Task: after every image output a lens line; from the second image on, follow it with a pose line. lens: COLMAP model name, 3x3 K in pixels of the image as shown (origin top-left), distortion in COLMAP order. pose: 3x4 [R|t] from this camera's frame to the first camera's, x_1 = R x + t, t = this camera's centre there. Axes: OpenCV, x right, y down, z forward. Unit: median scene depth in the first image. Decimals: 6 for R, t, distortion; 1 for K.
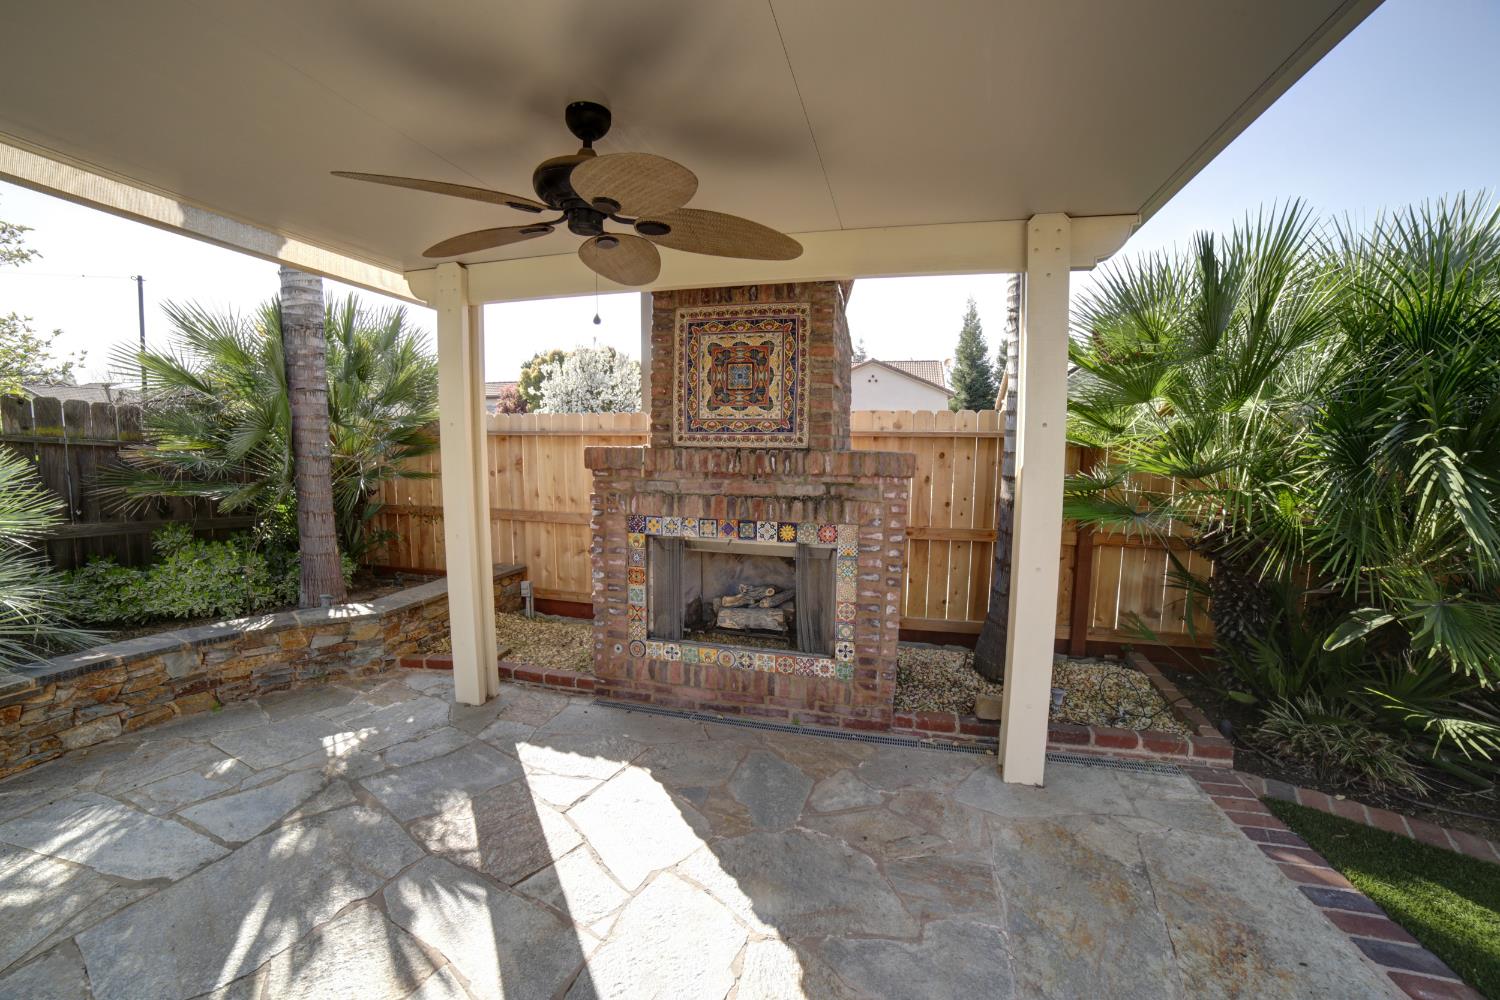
lens RADIAL K [[607.2, 0, 750.7], [0, 607.2, 492.4], [0, 0, 1]] dist [-0.085902, 0.035405]
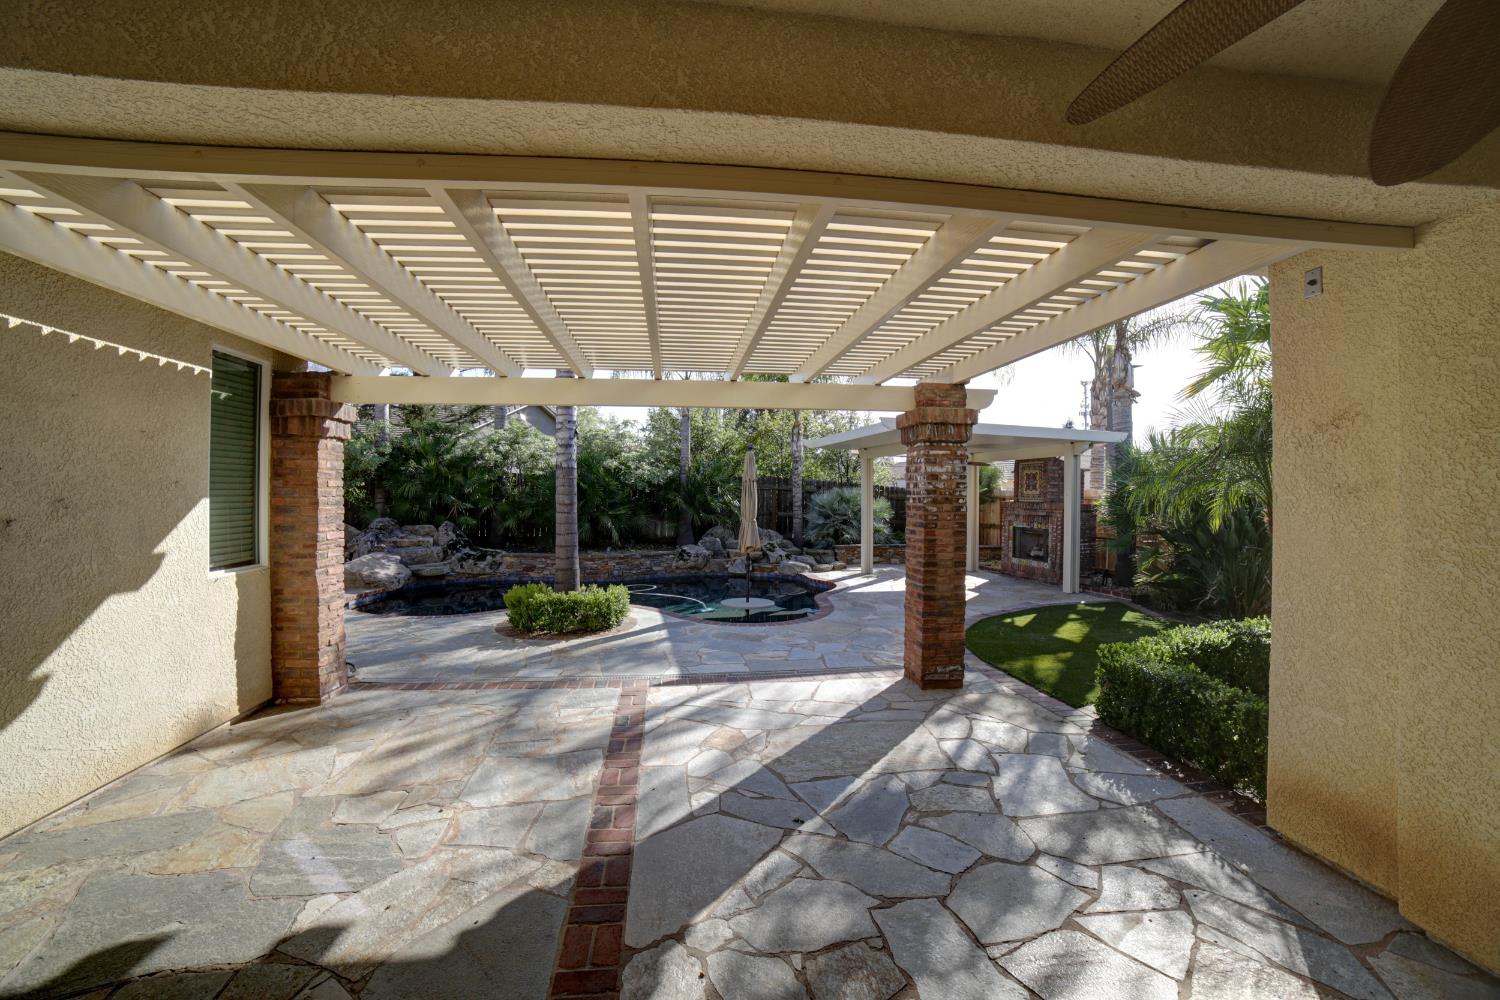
lens RADIAL K [[607.2, 0, 750.7], [0, 607.2, 492.4], [0, 0, 1]] dist [-0.085902, 0.035405]
pose [[0.482241, 0.000395, -0.876038, 2.188997], [-0.092349, 0.994451, -0.050388, 0.195215], [0.871157, 0.105200, 0.479602, -2.060153]]
